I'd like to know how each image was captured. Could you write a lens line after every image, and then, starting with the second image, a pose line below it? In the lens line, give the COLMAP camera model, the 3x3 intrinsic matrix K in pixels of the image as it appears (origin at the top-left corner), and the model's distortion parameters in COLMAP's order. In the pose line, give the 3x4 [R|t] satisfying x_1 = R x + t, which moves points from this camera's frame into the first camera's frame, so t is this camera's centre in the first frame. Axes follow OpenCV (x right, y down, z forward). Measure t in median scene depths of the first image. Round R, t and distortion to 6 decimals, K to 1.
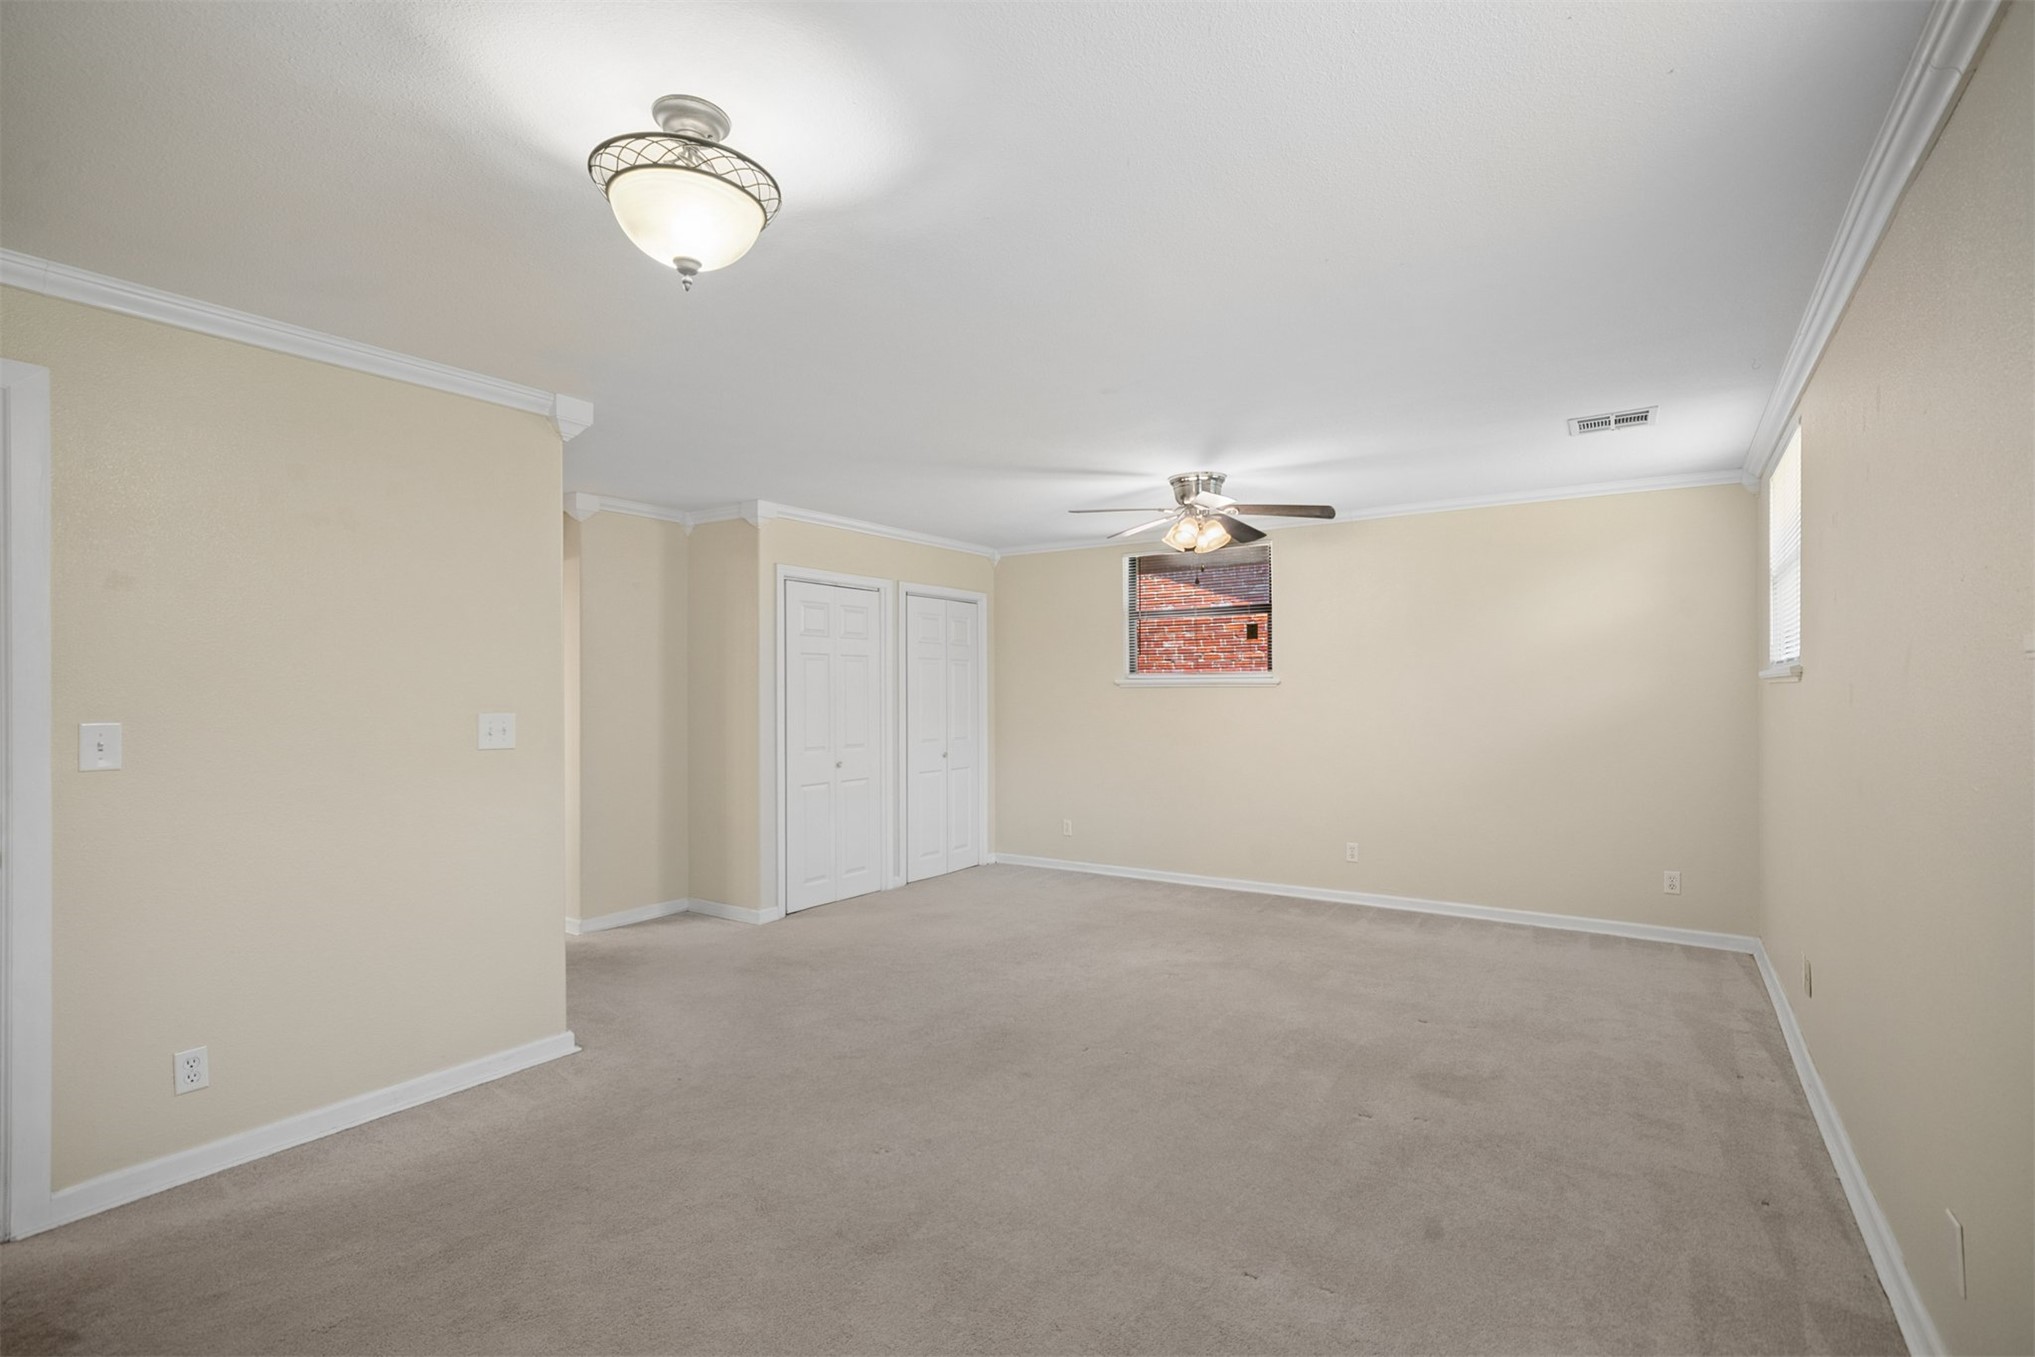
lens RADIAL K [[939.4, 0, 1026.6], [0, 939.4, 686.3], [0, 0, 1]] dist [-0.009265, 0.000600]
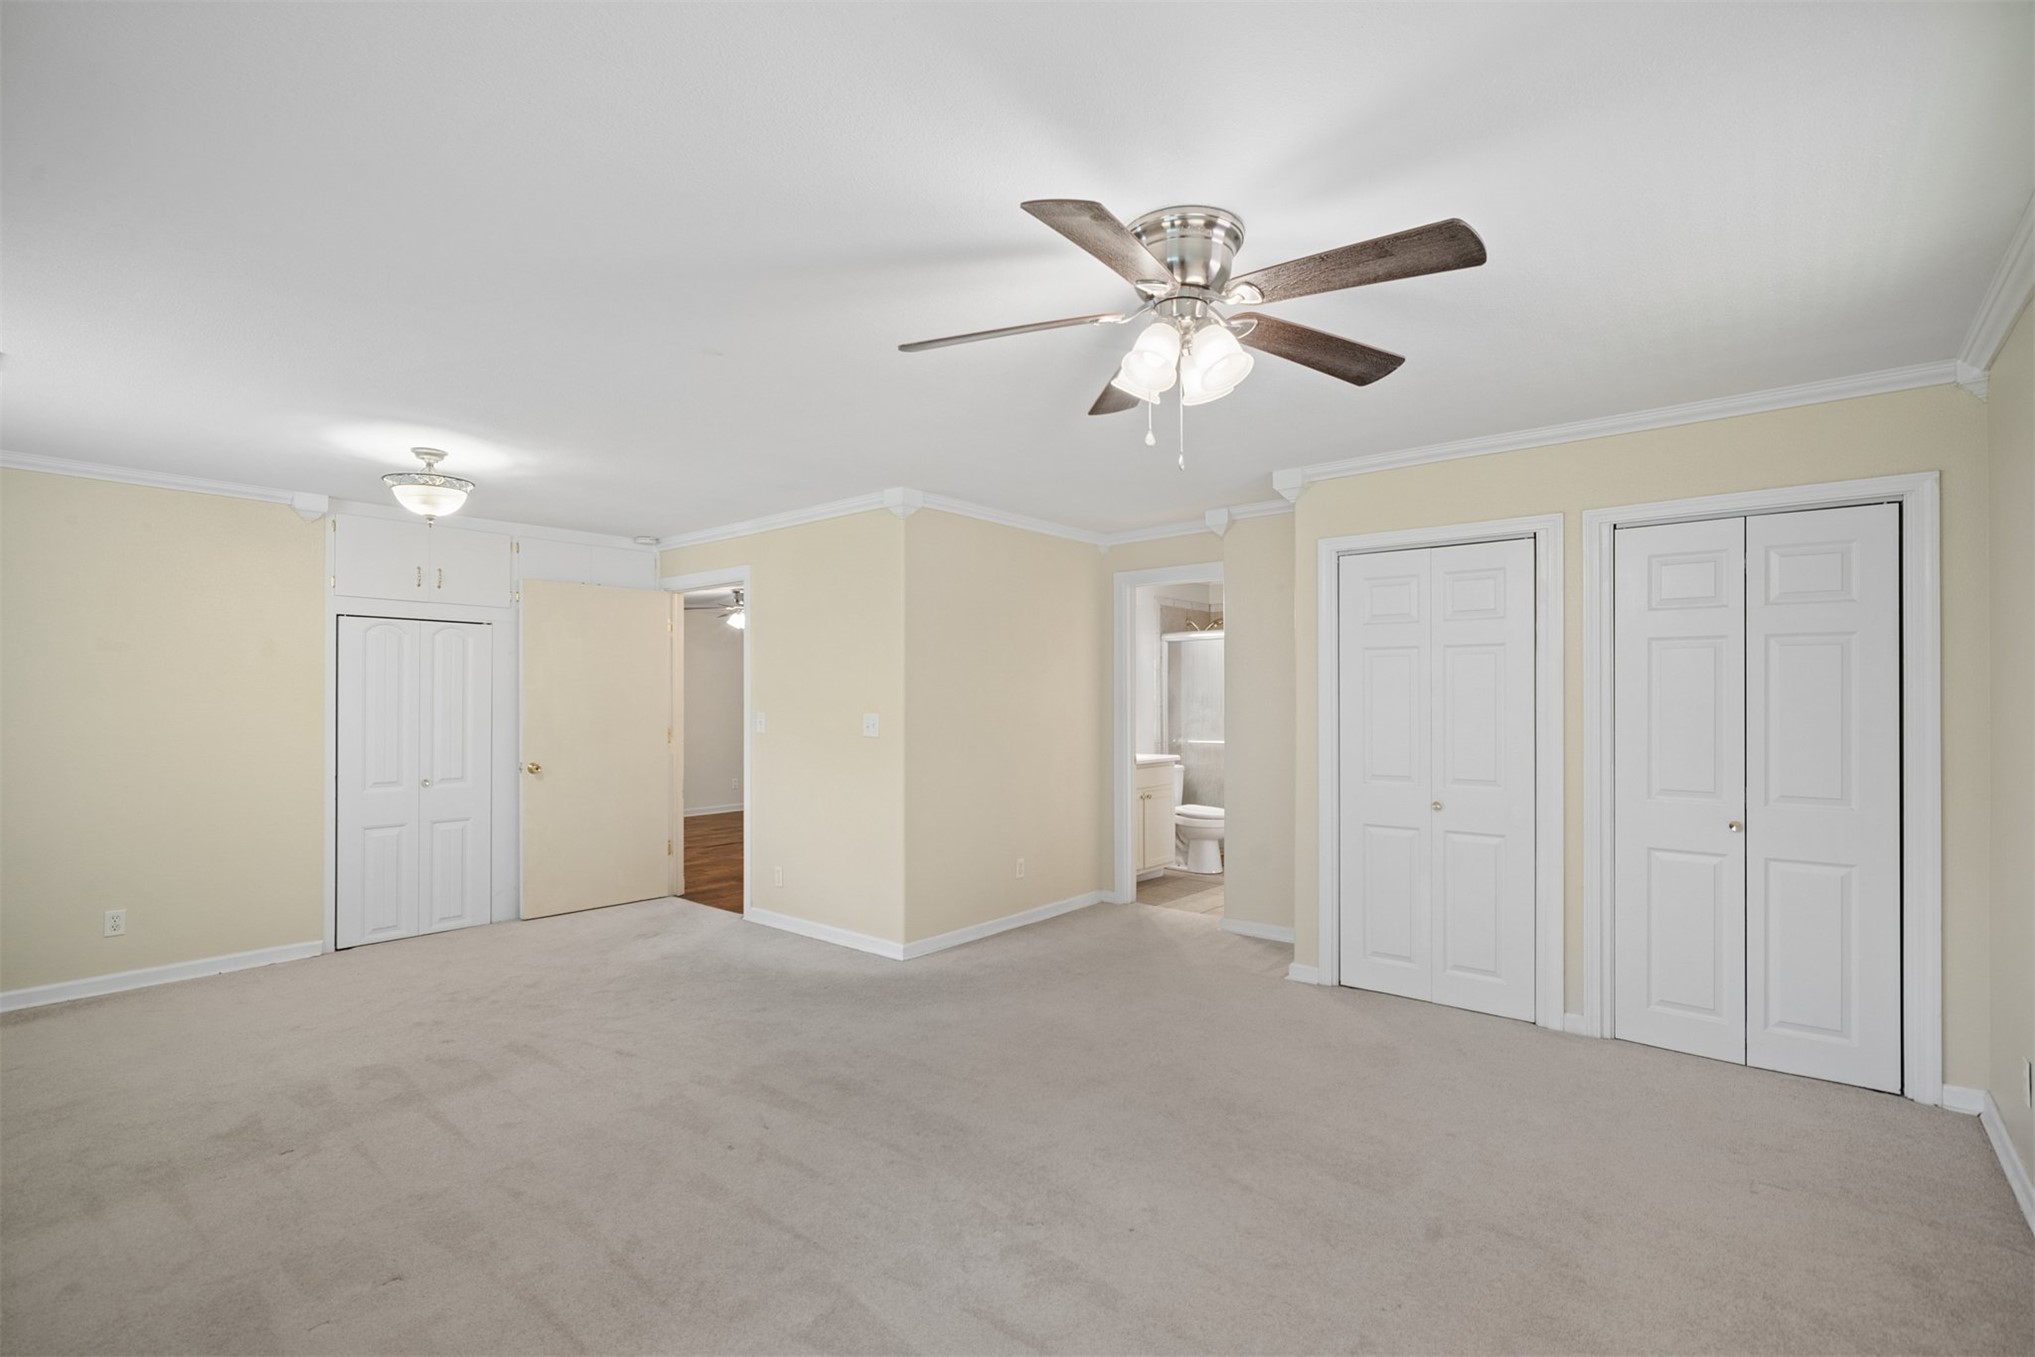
lens RADIAL K [[939.4, 0, 1026.6], [0, 939.4, 686.3], [0, 0, 1]] dist [-0.009265, 0.000600]
pose [[-0.104034, -0.004312, -0.994564, 0.487373], [0.008871, 0.999947, -0.005263, -0.002945], [0.994534, -0.009370, -0.103990, 0.732756]]
